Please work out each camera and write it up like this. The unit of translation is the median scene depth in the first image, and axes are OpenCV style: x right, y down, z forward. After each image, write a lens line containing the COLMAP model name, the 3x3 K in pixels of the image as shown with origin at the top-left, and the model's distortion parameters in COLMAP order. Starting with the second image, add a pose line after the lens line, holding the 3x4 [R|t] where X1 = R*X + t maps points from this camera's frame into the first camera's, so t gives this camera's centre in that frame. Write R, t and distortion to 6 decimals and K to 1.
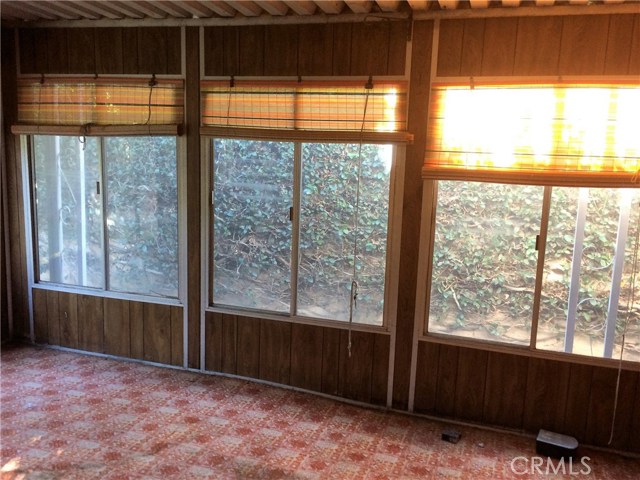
lens RADIAL K [[561.2, 0, 328.8], [0, 561.2, 248.3], [0, 0, 1]] dist [0.090525, -0.122144]
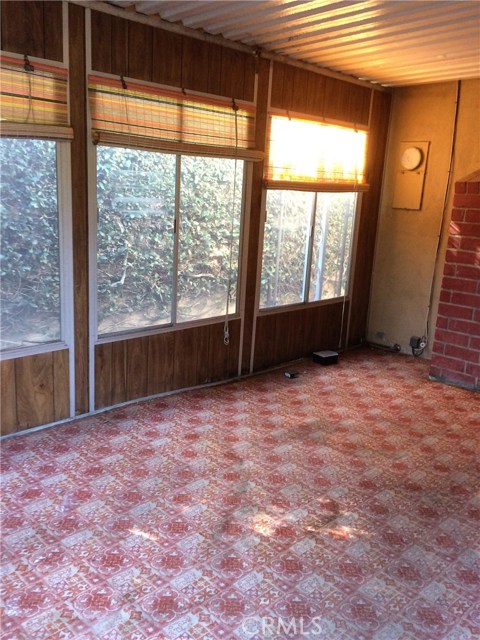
lens RADIAL K [[548.1, 0, 253.2], [0, 548.1, 317.8], [0, 0, 1]] dist [0.087653, -0.106123]
pose [[0.475909, -0.221510, 0.851143, -0.913068], [0.118113, 0.975094, 0.187726, -0.071149], [-0.871527, 0.011191, 0.490219, 0.390664]]
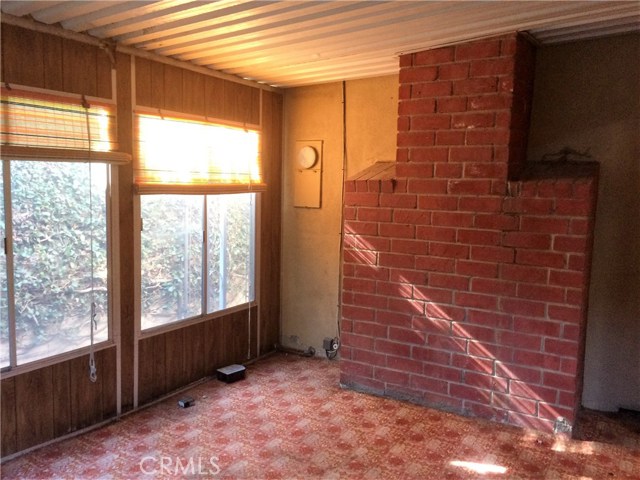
lens RADIAL K [[520.9, 0, 317.1], [0, 520.9, 247.3], [0, 0, 1]] dist [0.079572, -0.090054]
pose [[0.273483, -0.152853, 0.949654, -0.694609], [0.157811, 0.981045, 0.112459, -0.075928], [-0.948843, 0.119110, 0.292421, 0.344187]]
